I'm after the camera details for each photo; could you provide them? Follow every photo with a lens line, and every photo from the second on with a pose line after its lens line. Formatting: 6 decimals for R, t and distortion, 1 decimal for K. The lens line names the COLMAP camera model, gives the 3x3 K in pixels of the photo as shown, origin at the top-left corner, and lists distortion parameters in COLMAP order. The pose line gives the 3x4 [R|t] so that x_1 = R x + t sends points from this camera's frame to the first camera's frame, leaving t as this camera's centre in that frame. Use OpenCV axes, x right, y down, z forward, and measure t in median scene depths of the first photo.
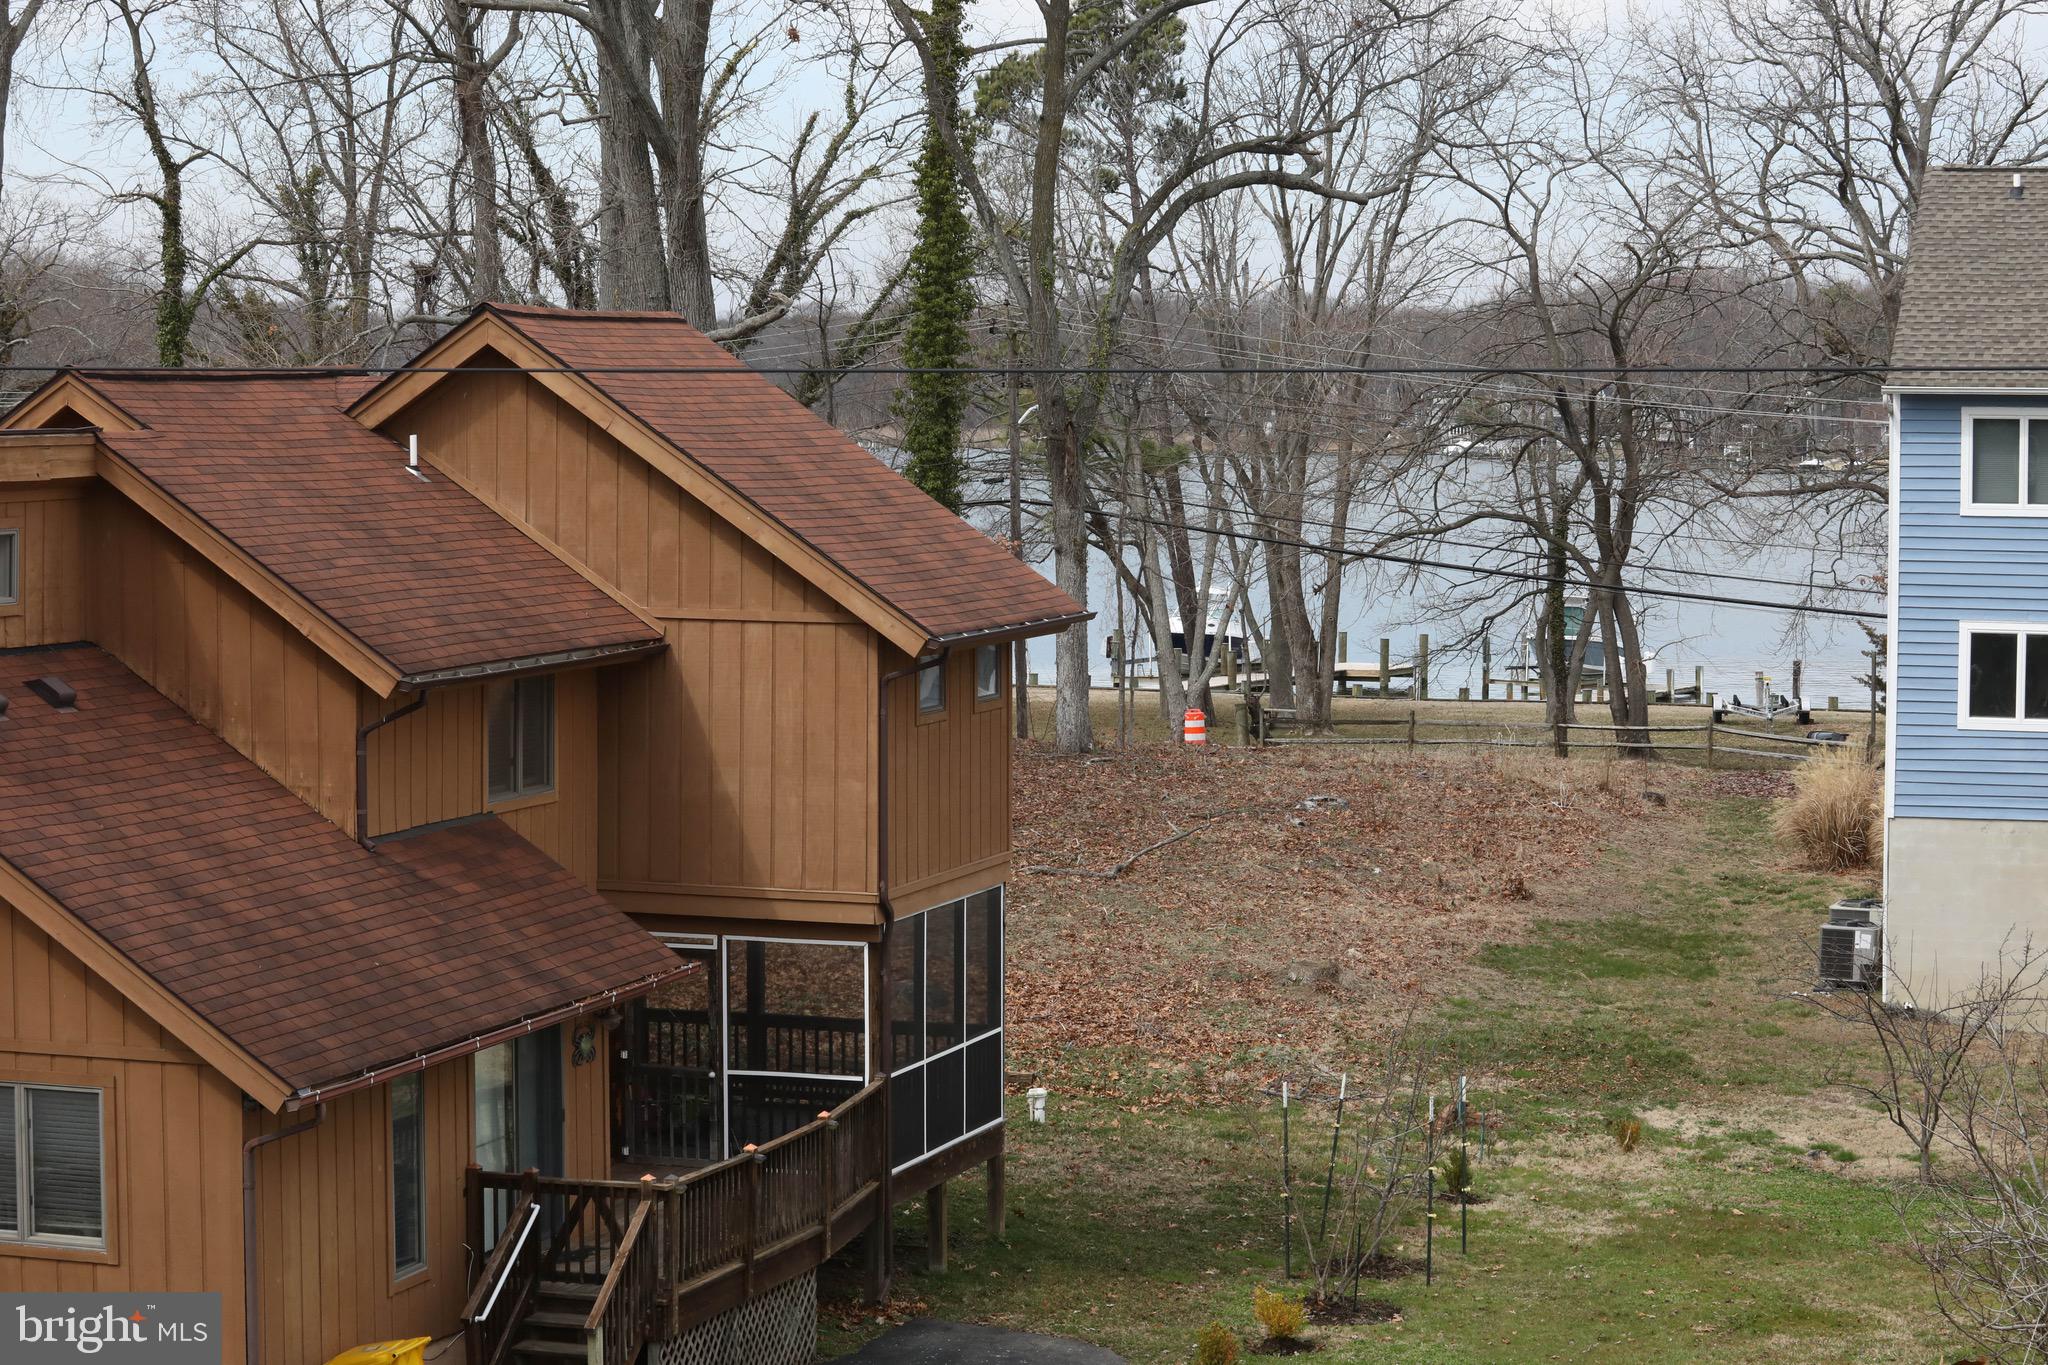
lens RADIAL K [[4531.2, 0, 1024.0], [0, 4531.2, 682.5], [0, 0, 1]] dist [-0.247602, -0.534443]
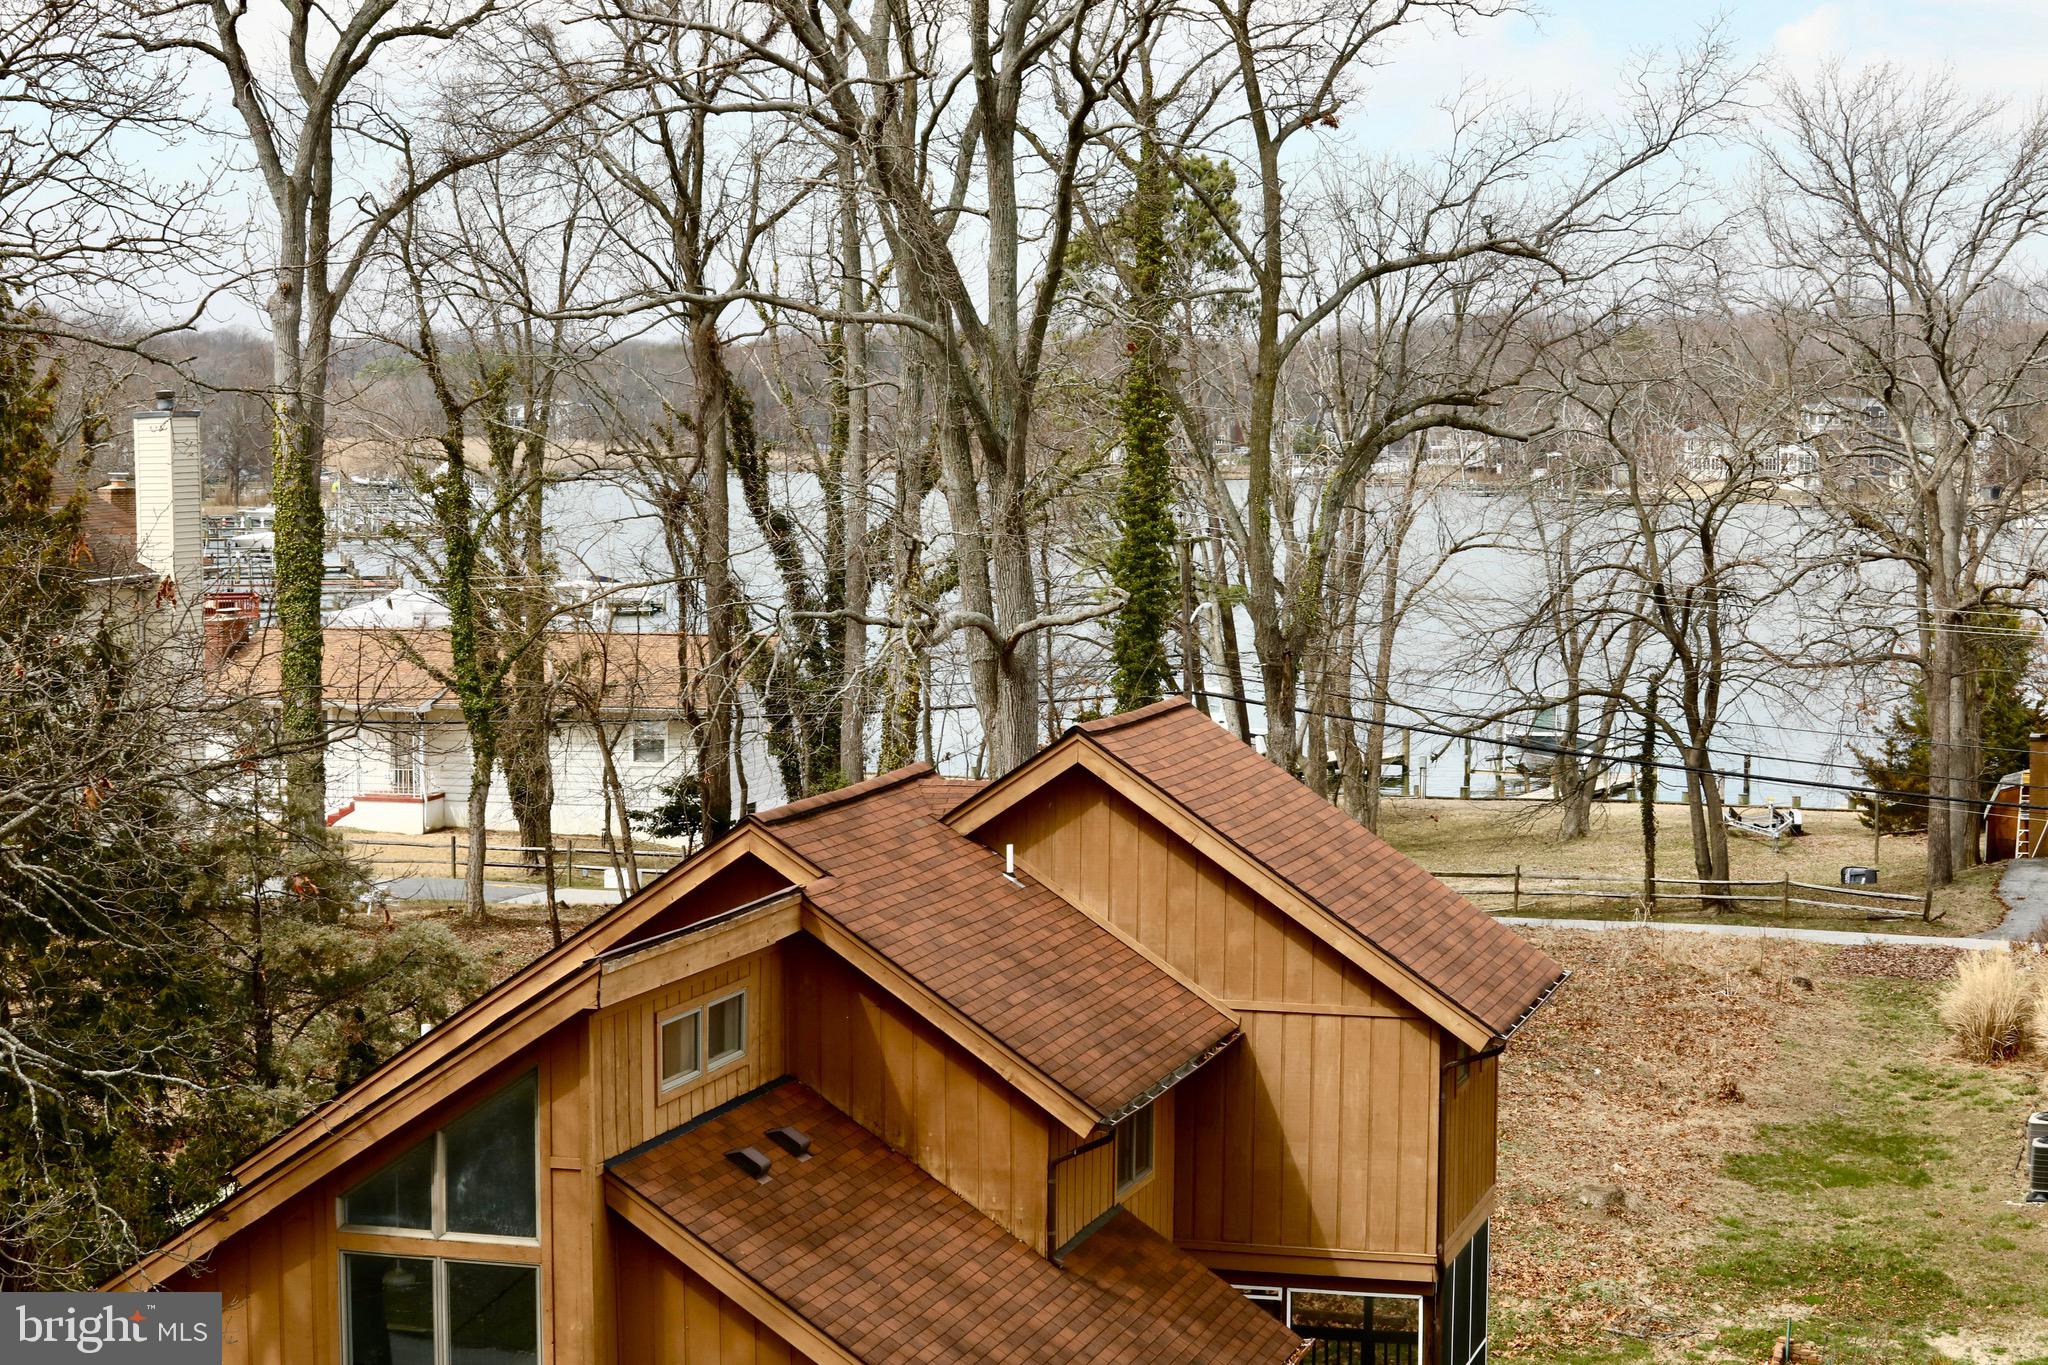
lens RADIAL K [[4085.9, 0, 1024.0], [0, 4085.9, 682.5], [0, 0, 1]] dist [-0.322928, 0.169797]
pose [[0.999165, -0.003196, 0.040735, -0.172858], [0.002985, 0.999982, 0.005243, -0.100048], [-0.040751, -0.005117, 0.999156, -0.000416]]
